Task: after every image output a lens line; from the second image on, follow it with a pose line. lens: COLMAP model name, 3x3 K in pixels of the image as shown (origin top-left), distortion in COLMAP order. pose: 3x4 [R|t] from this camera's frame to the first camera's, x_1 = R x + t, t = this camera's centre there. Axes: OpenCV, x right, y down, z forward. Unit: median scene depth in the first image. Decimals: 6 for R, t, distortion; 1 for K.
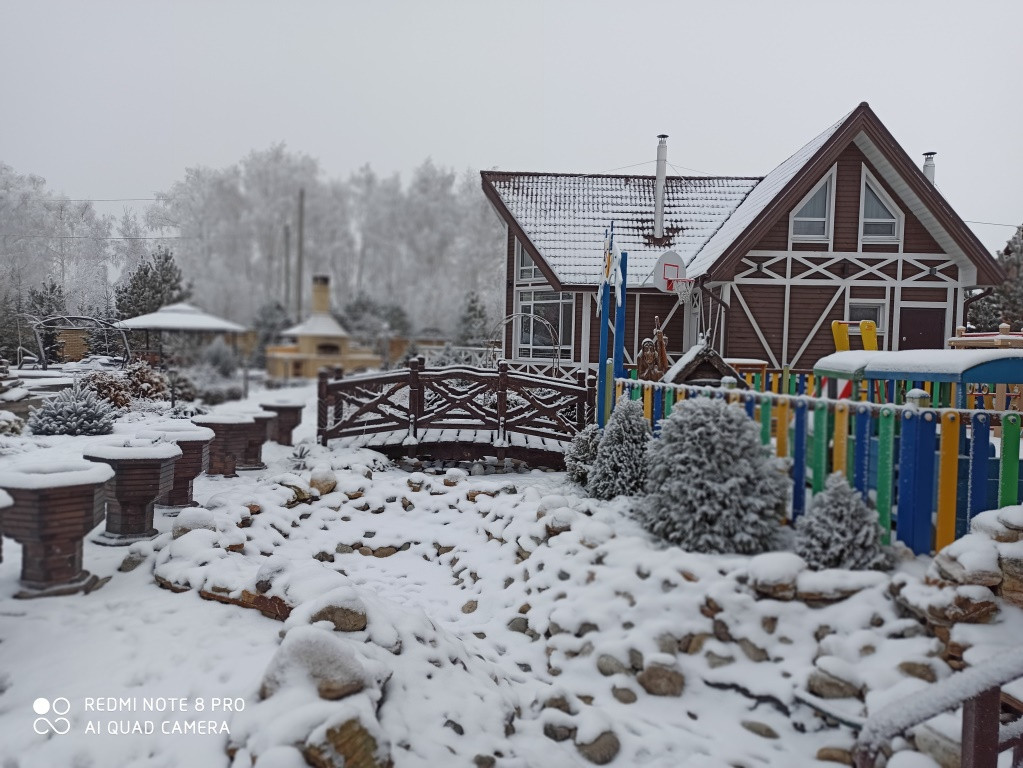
lens RADIAL K [[749.7, 0, 511.0], [0, 749.7, 383.0], [0, 0, 1]] dist [0.042078, -0.022882]
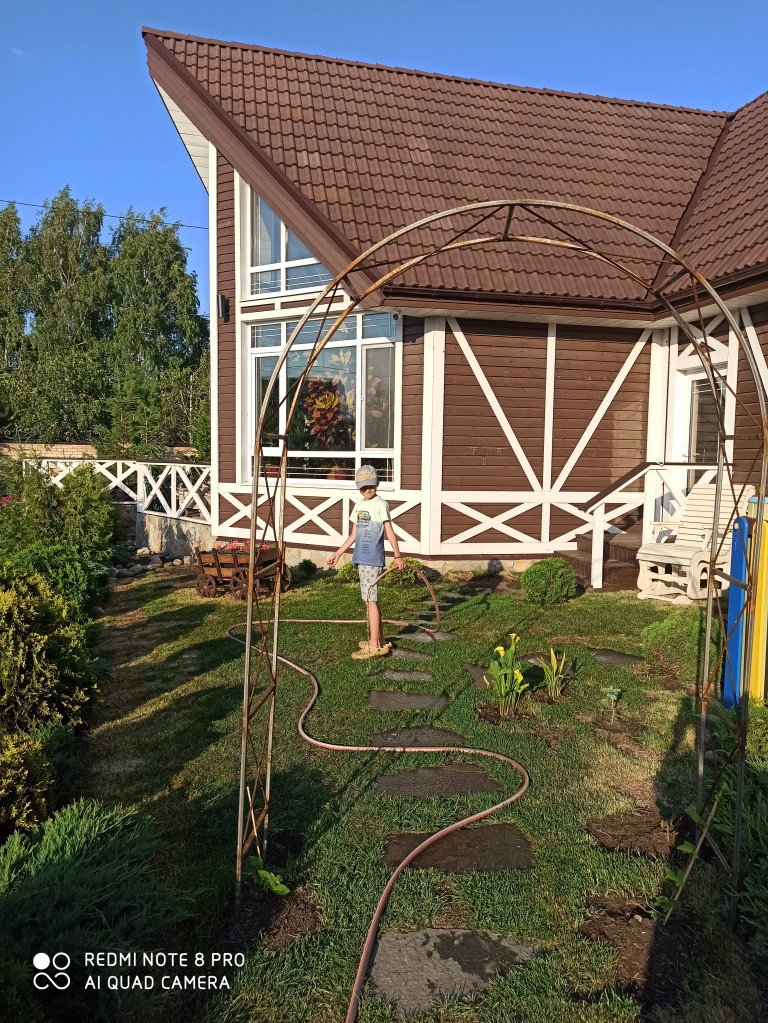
lens RADIAL K [[749.7, 0, 386.4], [0, 749.7, 514.3], [0, 0, 1]] dist [0.042078, -0.022882]
pose [[0.965358, -0.030116, 0.259185, -0.029208], [0.020135, 0.998953, 0.041077, -0.029478], [-0.260151, -0.034436, 0.964954, 0.570598]]
